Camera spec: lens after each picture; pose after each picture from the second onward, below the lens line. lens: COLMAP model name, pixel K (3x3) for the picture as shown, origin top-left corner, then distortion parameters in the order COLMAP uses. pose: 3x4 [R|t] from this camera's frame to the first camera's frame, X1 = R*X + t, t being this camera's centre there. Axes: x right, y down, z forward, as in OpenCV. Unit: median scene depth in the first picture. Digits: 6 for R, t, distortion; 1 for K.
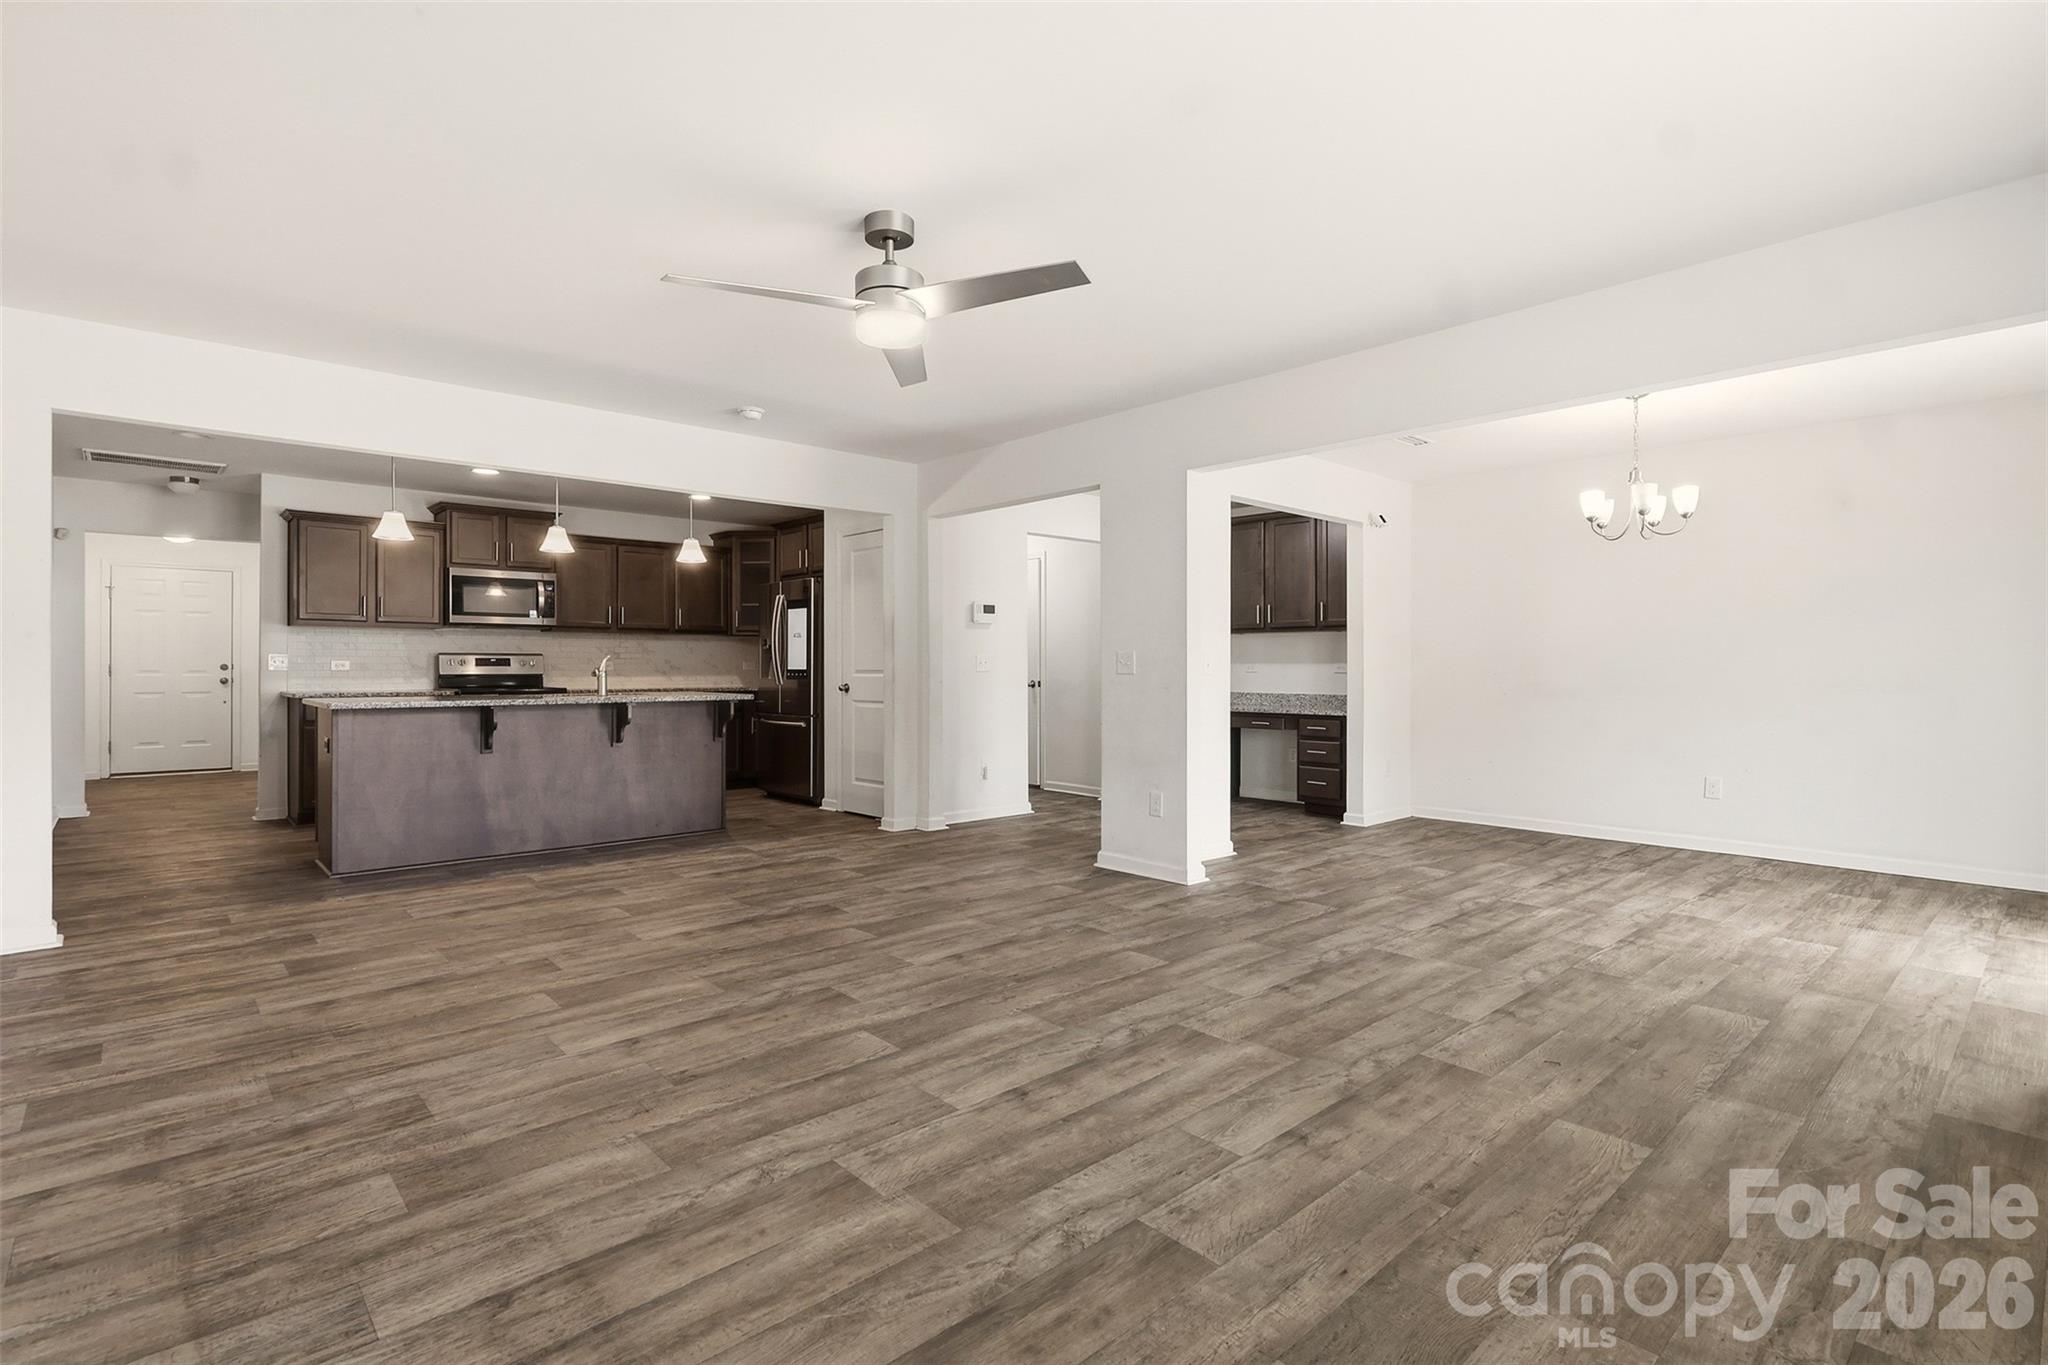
lens RADIAL K [[962.6, 0, 1007.0], [0, 962.6, 678.5], [0, 0, 1]] dist [0.002993, 0.001391]
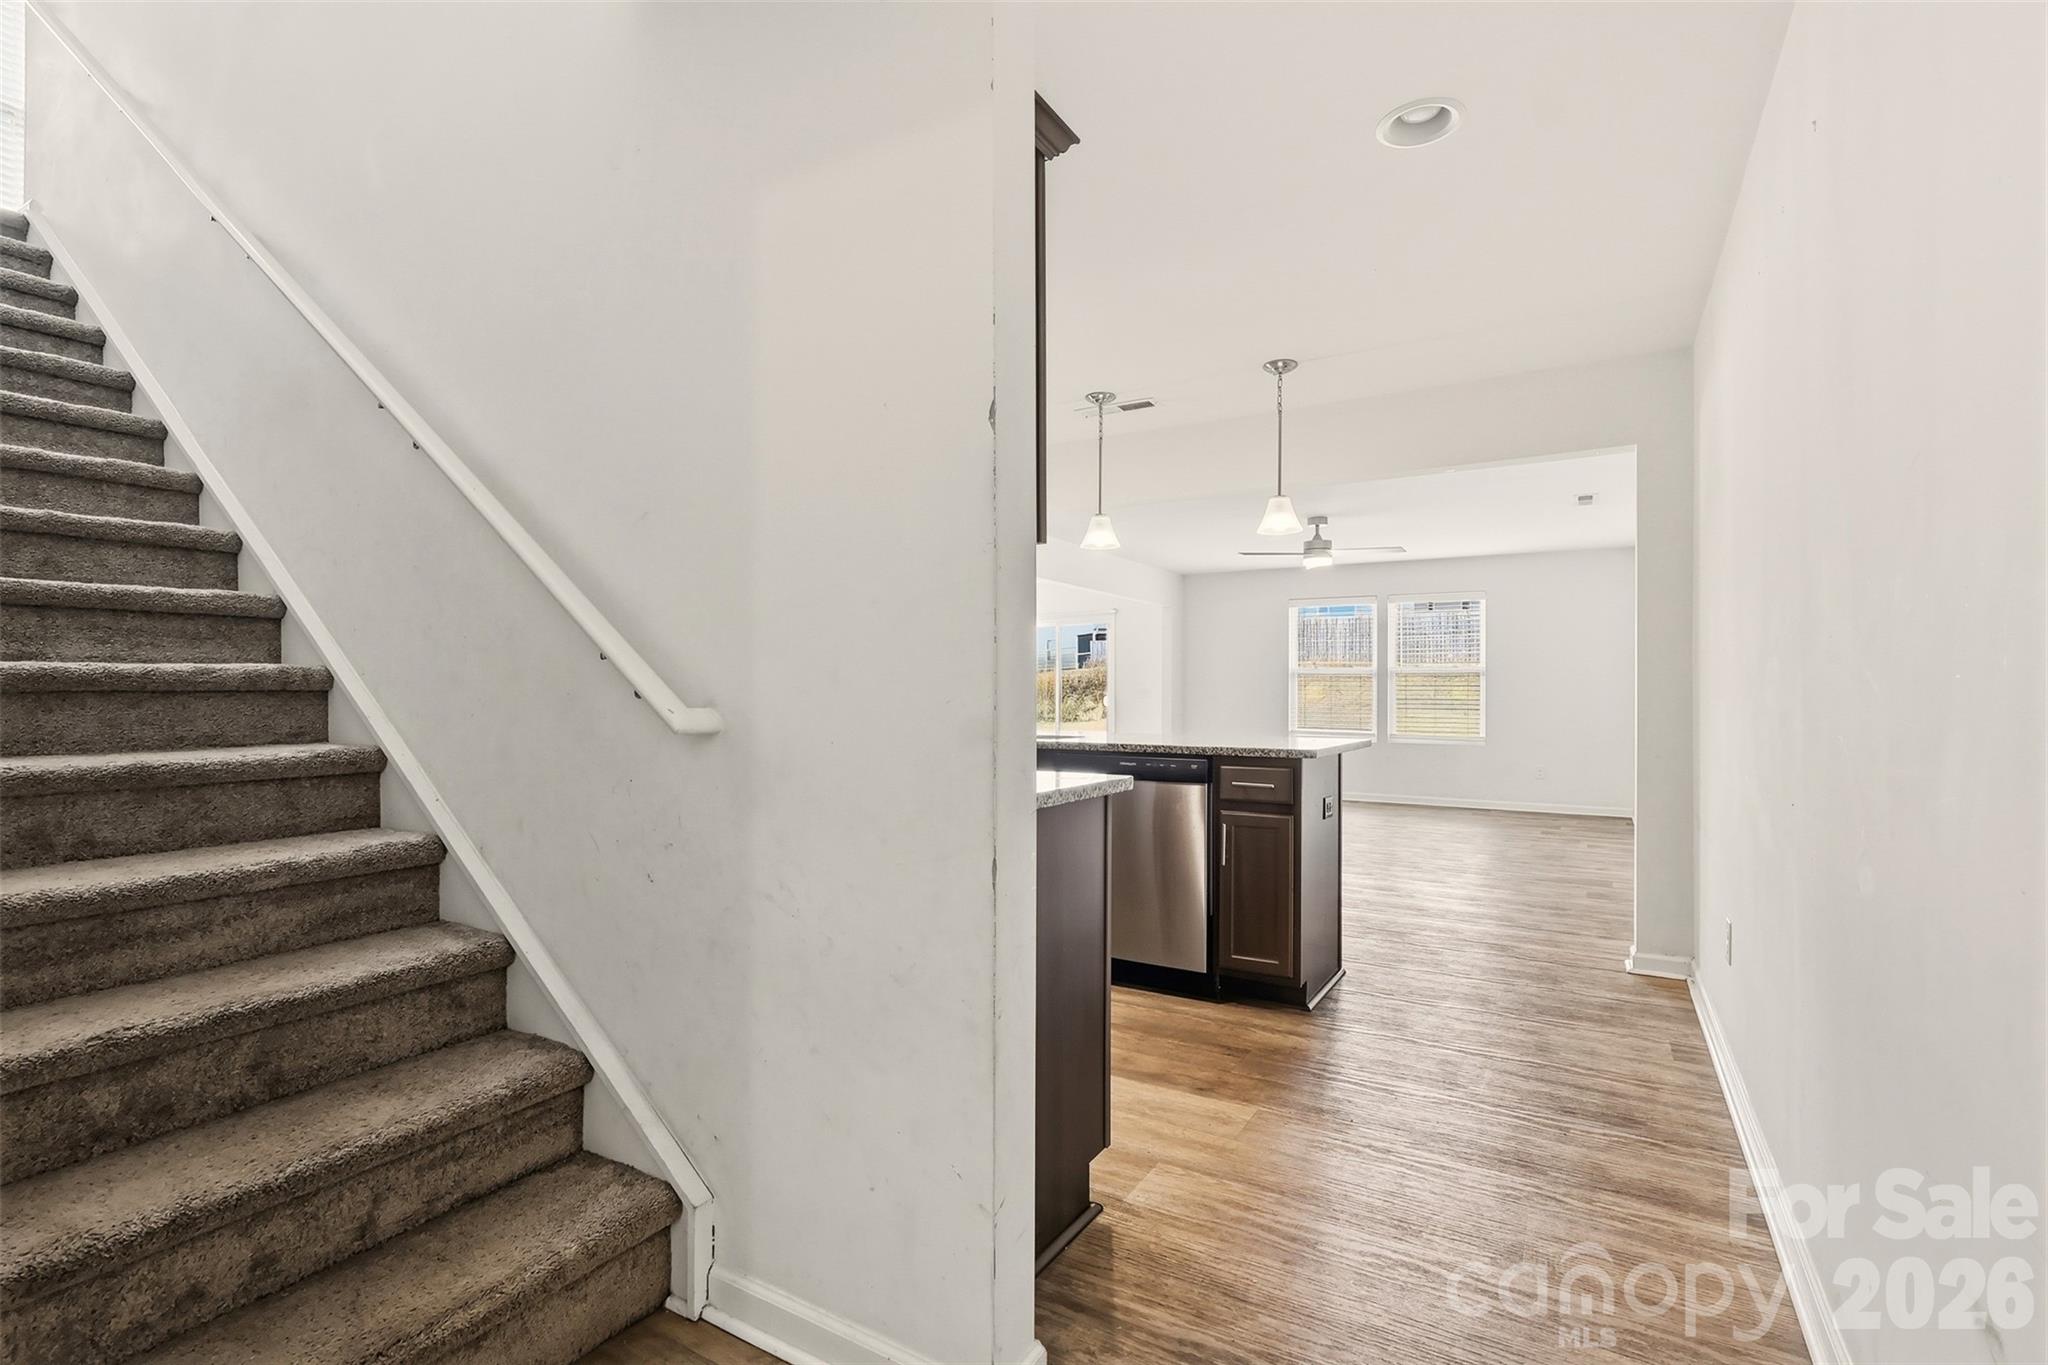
lens RADIAL K [[962.6, 0, 1007.4], [0, 962.6, 681.9], [0, 0, 1]] dist [0.002993, 0.001391]
pose [[-0.287912, 0.008004, 0.957624, -2.004386], [0.004310, 0.999966, -0.007062, -0.030775], [-0.957647, 0.002094, -0.287936, 2.177282]]
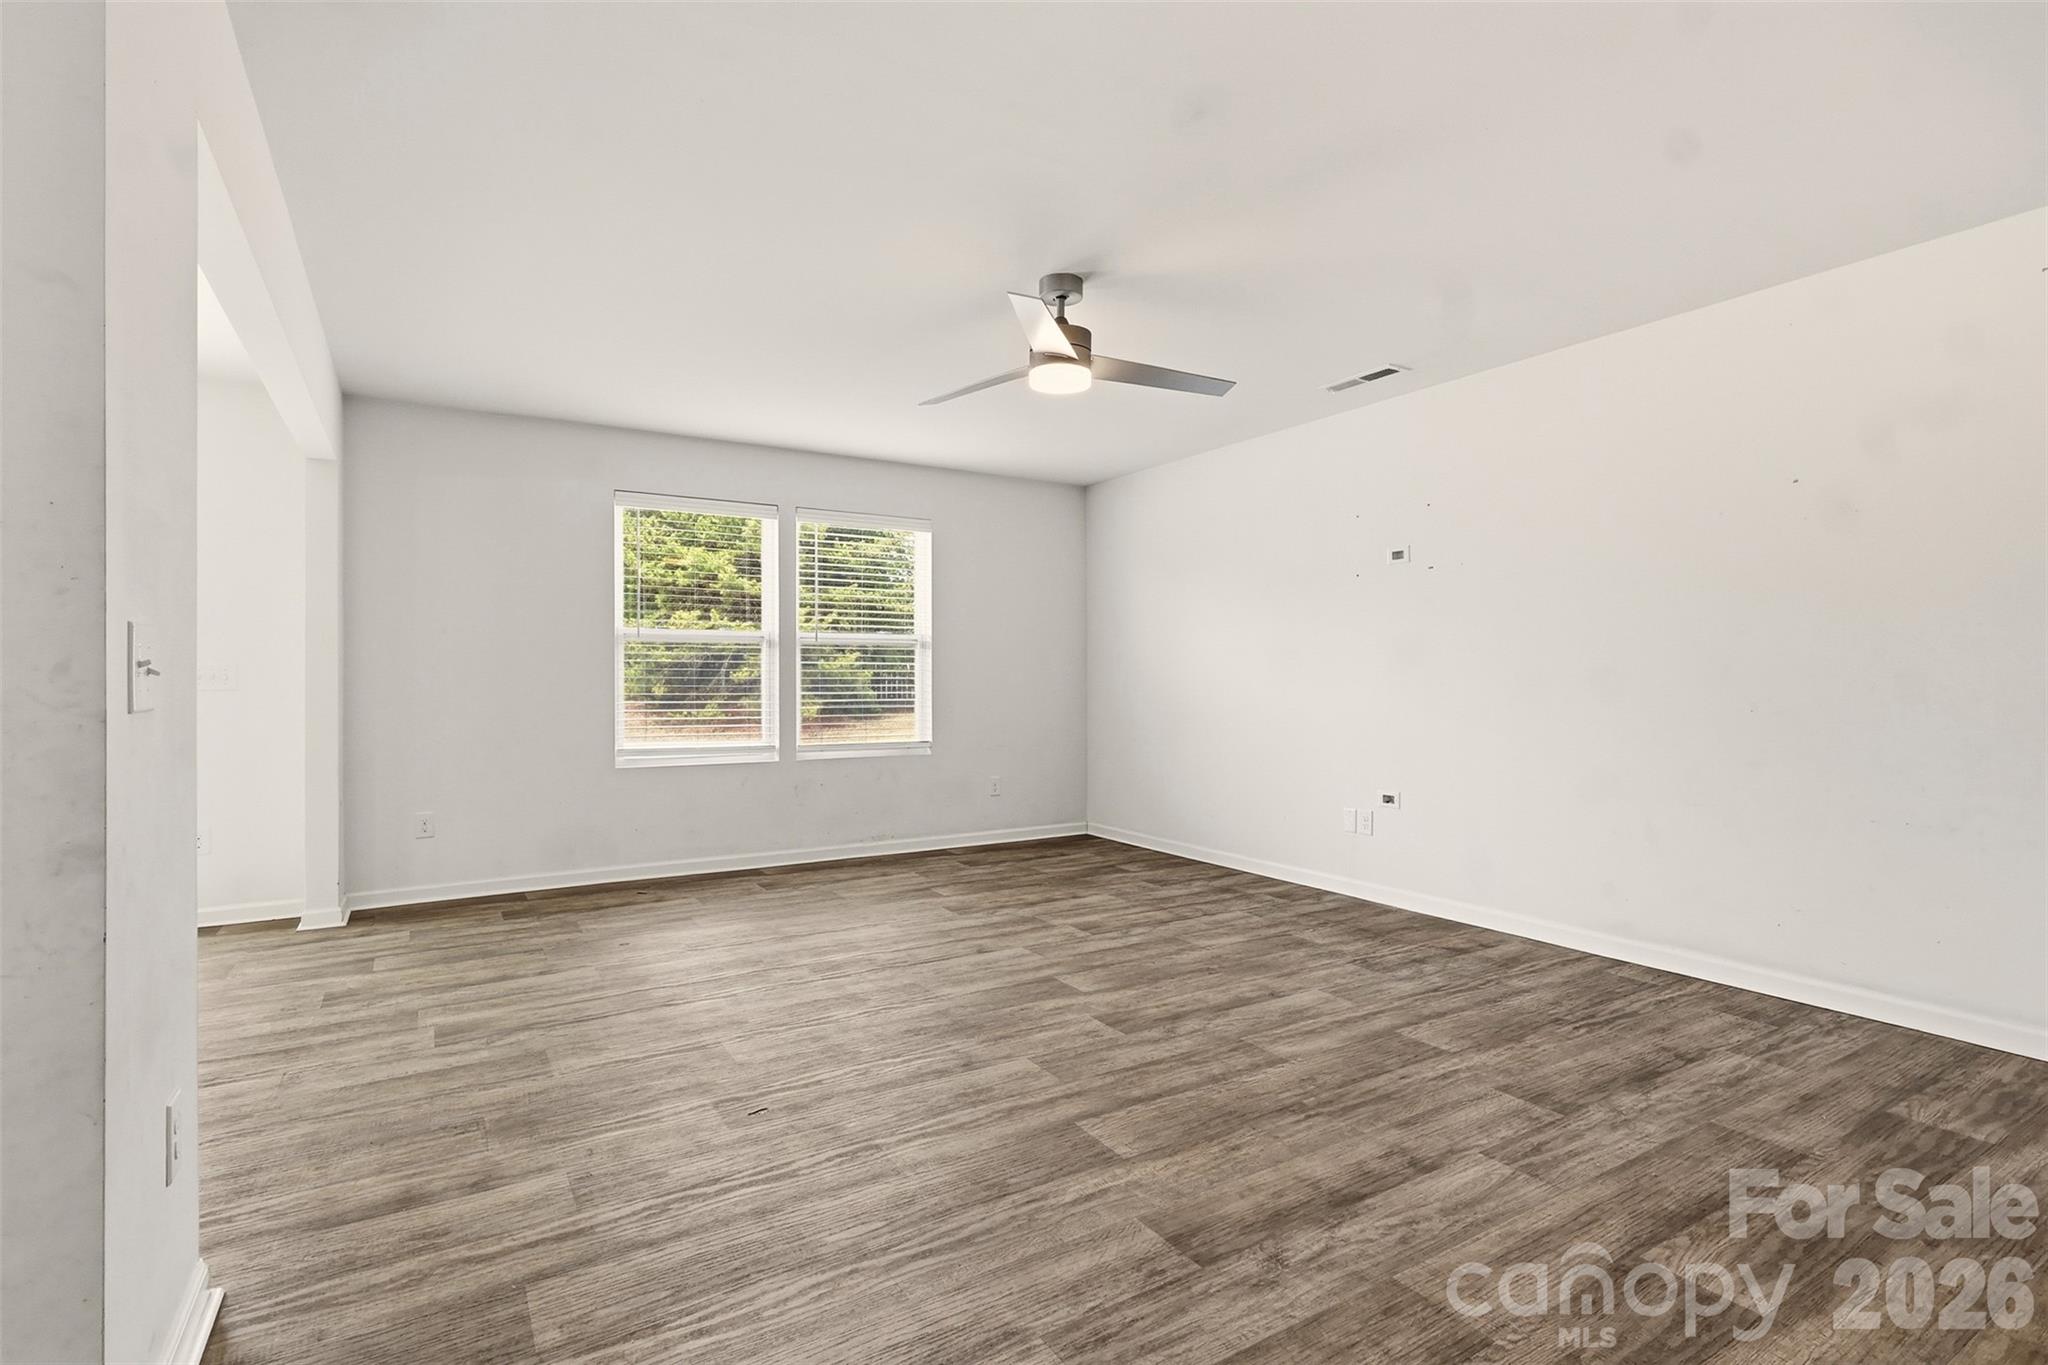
lens RADIAL K [[962.6, 0, 1013.4], [0, 962.6, 684.8], [0, 0, 1]] dist [0.002993, 0.001391]
pose [[-0.982958, -0.001661, 0.183821, -0.237474], [0.001351, 0.999867, 0.016262, -0.022848], [-0.183824, 0.016234, -0.982825, 1.837434]]
